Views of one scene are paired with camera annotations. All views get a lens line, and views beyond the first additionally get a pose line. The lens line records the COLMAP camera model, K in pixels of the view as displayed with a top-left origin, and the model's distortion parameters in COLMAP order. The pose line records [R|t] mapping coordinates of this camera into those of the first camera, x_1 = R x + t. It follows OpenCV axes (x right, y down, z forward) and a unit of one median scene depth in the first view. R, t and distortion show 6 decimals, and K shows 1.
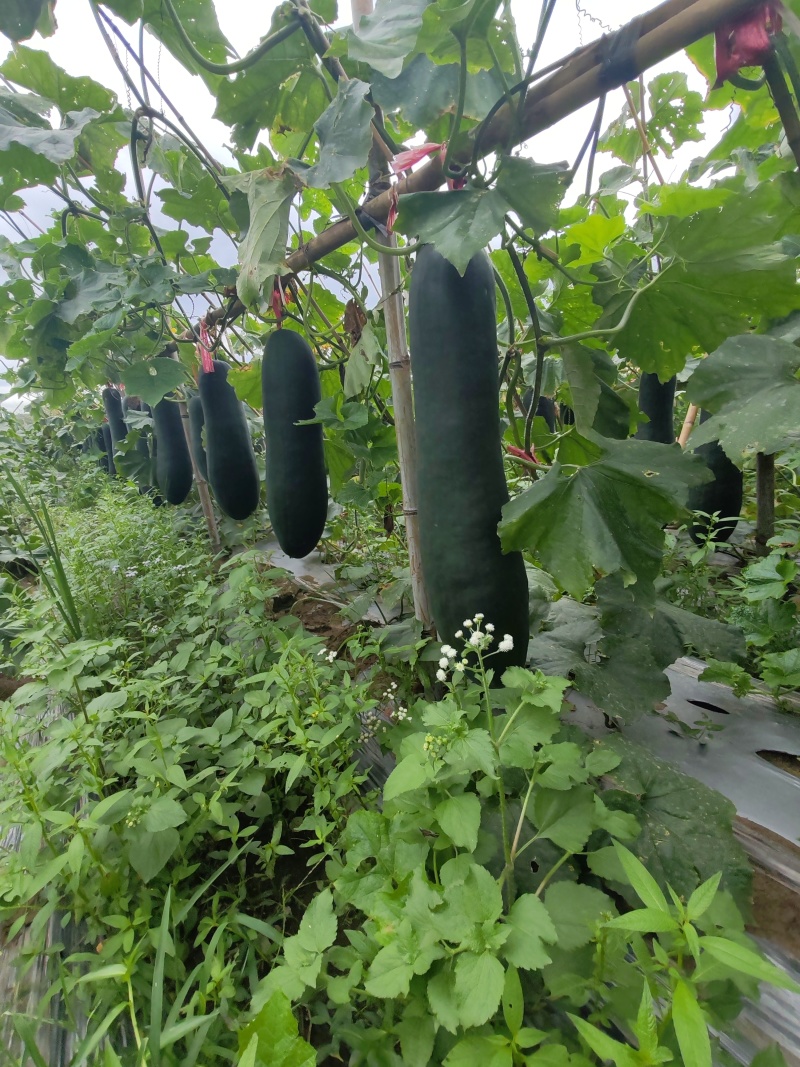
lens RADIAL K [[494.5, 0, 400.0], [0, 494.5, 533.5], [0, 0, 1]] dist [0.020473, 0.000180]
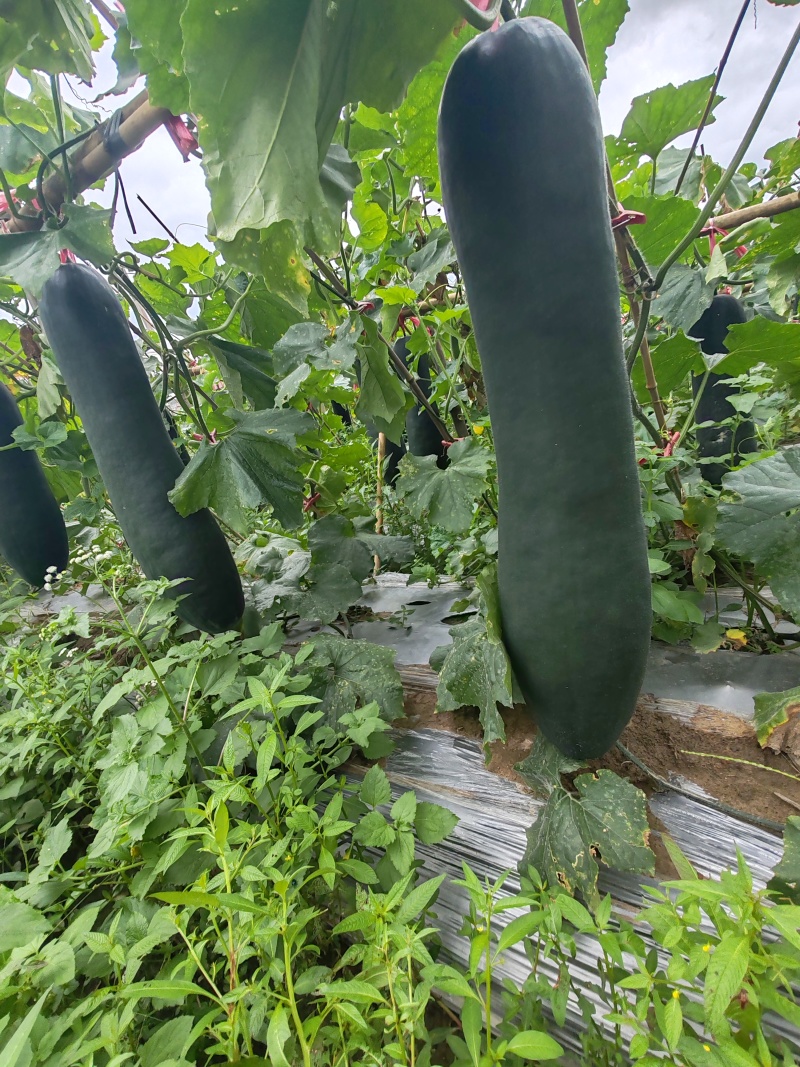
lens RADIAL K [[494.5, 0, 400.0], [0, 494.5, 533.5], [0, 0, 1]] dist [0.020473, 0.000180]
pose [[0.924126, -0.238908, 0.298183, 0.335972], [0.243581, 0.969631, 0.021977, 0.189825], [-0.294378, 0.052323, 0.954256, -0.342609]]
